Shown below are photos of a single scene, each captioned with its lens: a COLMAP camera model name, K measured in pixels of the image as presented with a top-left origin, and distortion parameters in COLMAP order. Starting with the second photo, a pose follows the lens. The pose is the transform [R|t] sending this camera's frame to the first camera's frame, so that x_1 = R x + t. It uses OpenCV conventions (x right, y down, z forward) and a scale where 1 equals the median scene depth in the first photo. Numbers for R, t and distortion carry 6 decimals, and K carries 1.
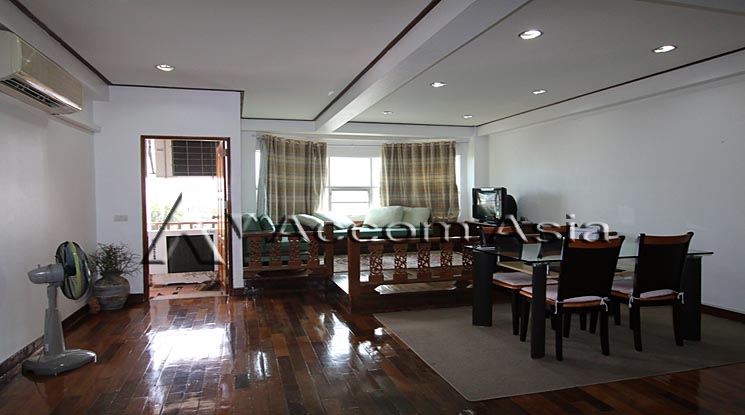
lens RADIAL K [[462.9, 0, 373.8], [0, 462.9, 206.4], [0, 0, 1]] dist [-0.002008, 0.003142]
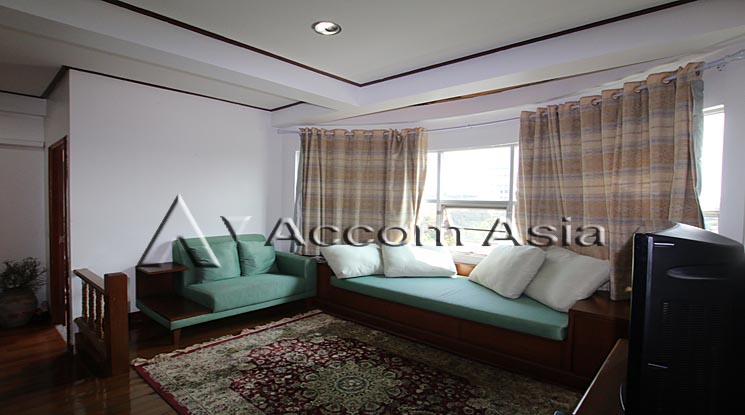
lens RADIAL K [[365.3, 0, 370.6], [0, 365.3, 207.6], [0, 0, 1]] dist [-0.010086, -0.001563]
pose [[0.540545, 0.033540, -0.840646, 0.261951], [-0.035024, 0.999236, 0.017346, -0.039431], [0.840586, 0.020067, 0.541307, 0.679967]]
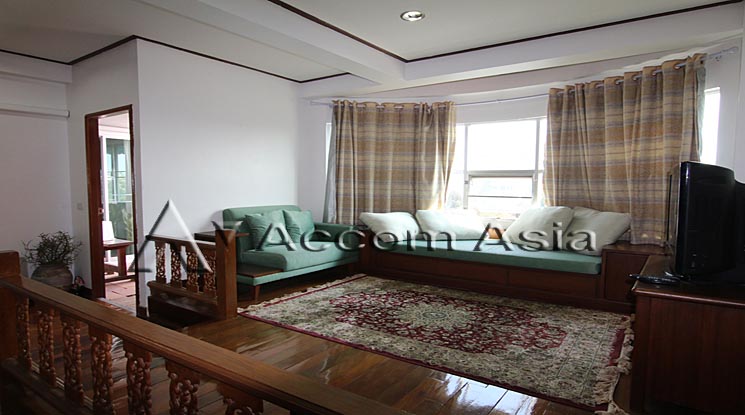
lens RADIAL K [[423.6, 0, 373.6], [0, 423.6, 211.2], [0, 0, 1]] dist [-0.008065, 0.003289]
pose [[0.631918, 0.059183, -0.772772, 0.284456], [-0.025703, 0.998132, 0.055423, -0.016969], [0.774609, -0.015160, 0.632259, 0.540481]]
